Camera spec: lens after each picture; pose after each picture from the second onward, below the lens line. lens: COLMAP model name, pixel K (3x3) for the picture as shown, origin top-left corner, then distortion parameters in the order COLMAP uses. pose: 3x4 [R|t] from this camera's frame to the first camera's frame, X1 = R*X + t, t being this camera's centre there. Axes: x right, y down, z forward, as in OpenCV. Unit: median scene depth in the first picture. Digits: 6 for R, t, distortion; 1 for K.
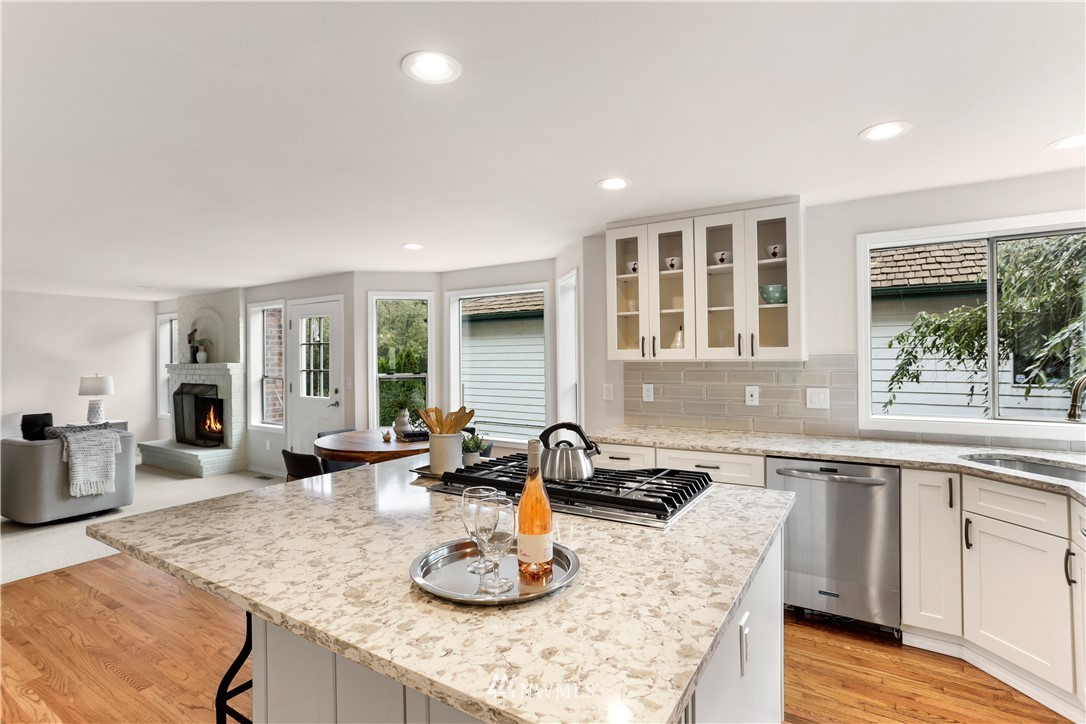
lens RADIAL K [[515.7, 0, 540.5], [0, 515.7, 356.7], [0, 0, 1]] dist [-0.002817, -0.000273]
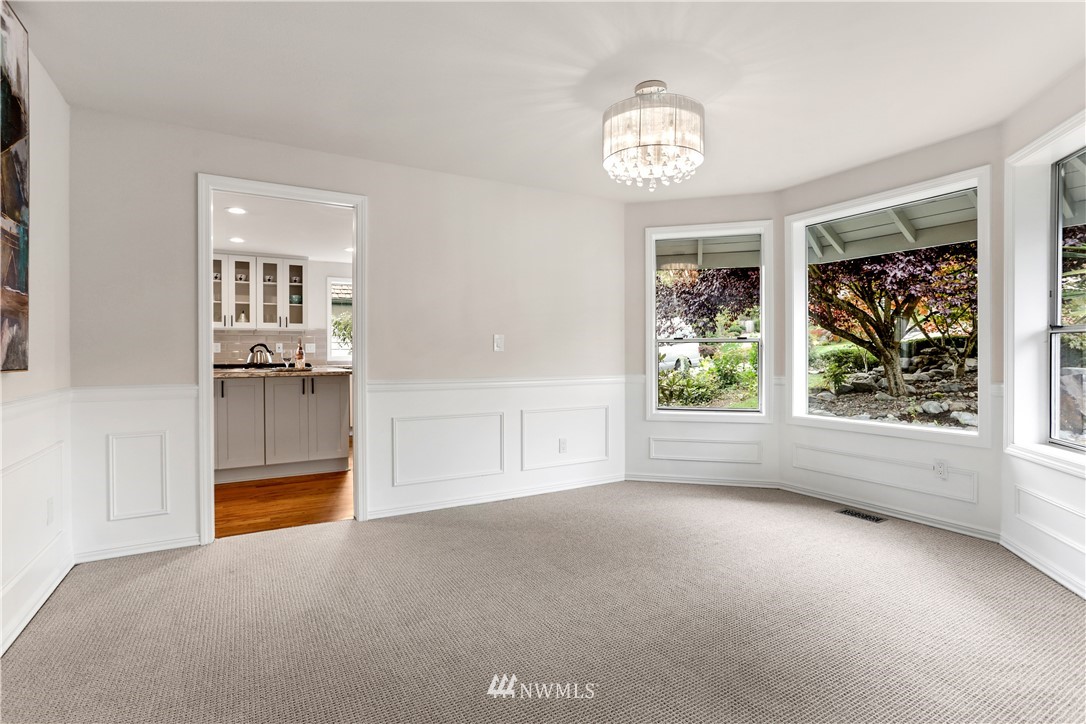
lens RADIAL K [[515.7, 0, 538.1], [0, 515.7, 355.5], [0, 0, 1]] dist [-0.002817, -0.000273]
pose [[0.461810, -0.002192, 0.886976, -0.975272], [0.003471, 0.999994, 0.000665, 0.114274], [-0.886972, 0.002771, 0.461815, -0.884423]]
